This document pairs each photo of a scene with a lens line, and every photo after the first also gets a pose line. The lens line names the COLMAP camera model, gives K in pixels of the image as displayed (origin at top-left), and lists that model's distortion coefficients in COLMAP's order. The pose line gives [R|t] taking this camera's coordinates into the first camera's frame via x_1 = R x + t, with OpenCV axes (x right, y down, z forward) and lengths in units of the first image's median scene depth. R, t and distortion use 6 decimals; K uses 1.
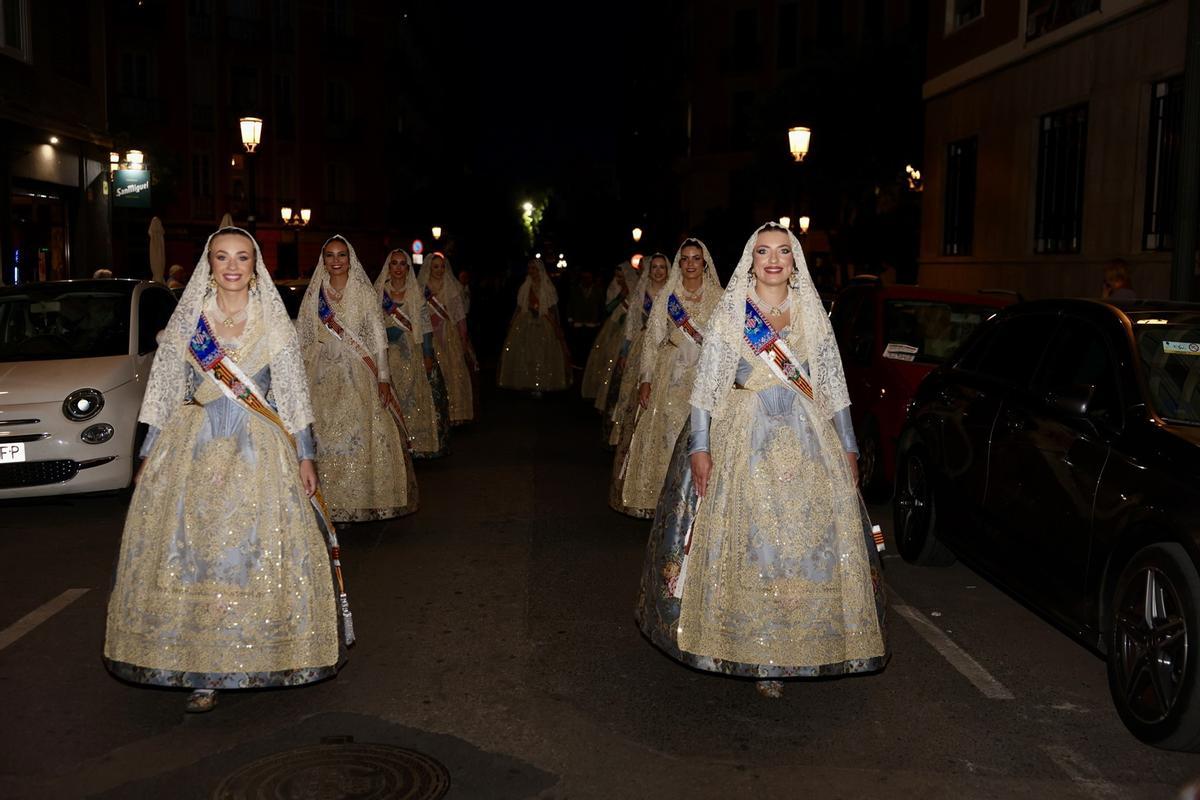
lens RADIAL K [[1175.8, 0, 600.0], [0, 1175.8, 400.0], [0, 0, 1]] dist [0.044296, -0.009270]
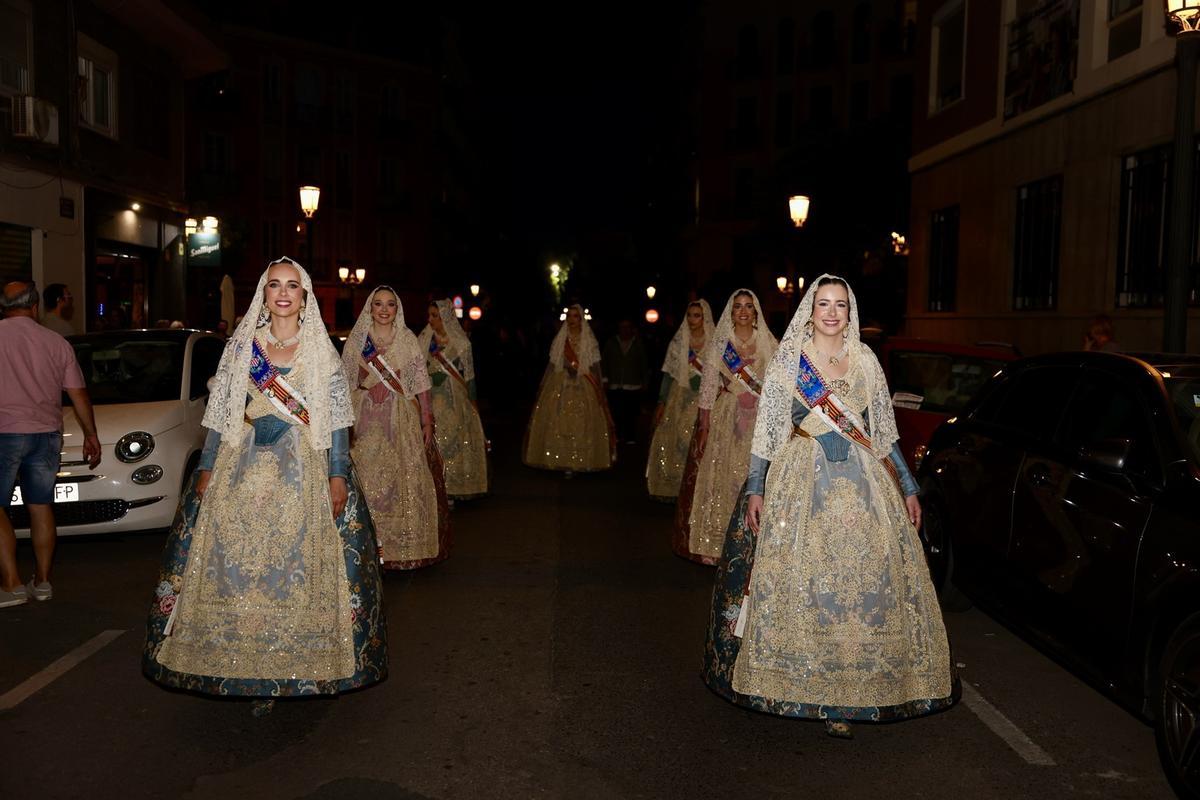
lens RADIAL K [[1536.8, 0, 600.0], [0, 1536.8, 400.0], [0, 0, 1]] dist [0.097462, -0.000321]
pose [[0.999364, 0.005719, -0.035204, 0.032345], [-0.007621, 0.998504, -0.054149, 0.040192], [0.034842, 0.054383, 0.997912, -0.438670]]
